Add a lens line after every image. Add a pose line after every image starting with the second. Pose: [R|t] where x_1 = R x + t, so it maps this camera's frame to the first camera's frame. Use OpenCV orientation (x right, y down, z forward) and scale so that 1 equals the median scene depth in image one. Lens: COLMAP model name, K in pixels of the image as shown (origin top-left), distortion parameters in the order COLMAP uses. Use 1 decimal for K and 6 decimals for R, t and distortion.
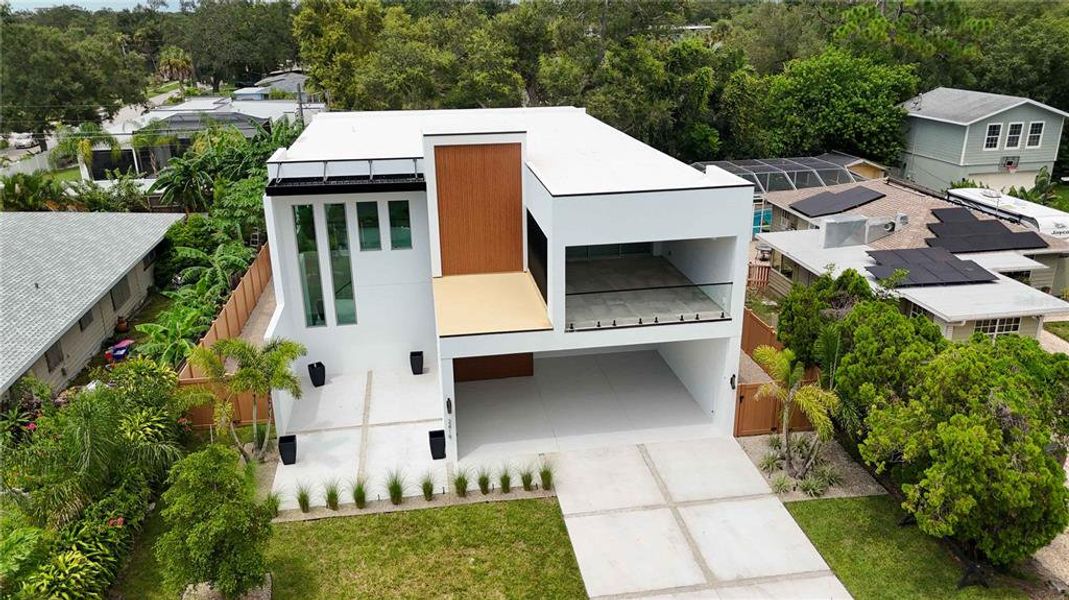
lens RADIAL K [[792.4, 0, 534.6], [0, 792.4, 299.0], [0, 0, 1]] dist [0.016238, -0.007553]
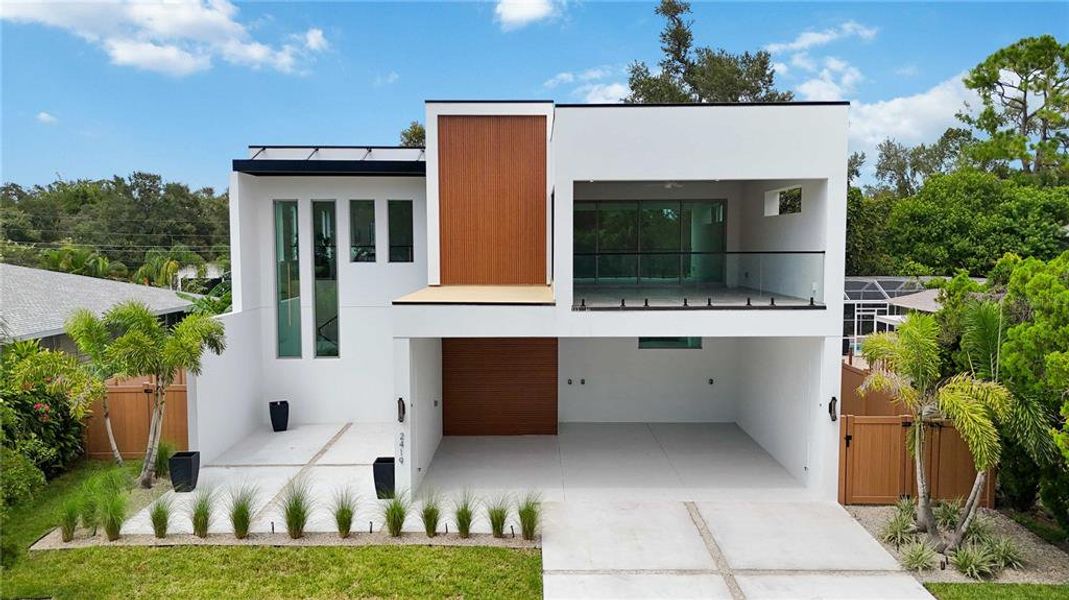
lens RADIAL K [[792.4, 0, 534.7], [0, 792.4, 300.5], [0, 0, 1]] dist [0.016238, -0.007553]
pose [[0.987517, 0.022090, -0.155953, 0.110126], [-0.062699, 0.963422, -0.260553, 0.210126], [0.144493, 0.267078, 0.952781, 0.323644]]
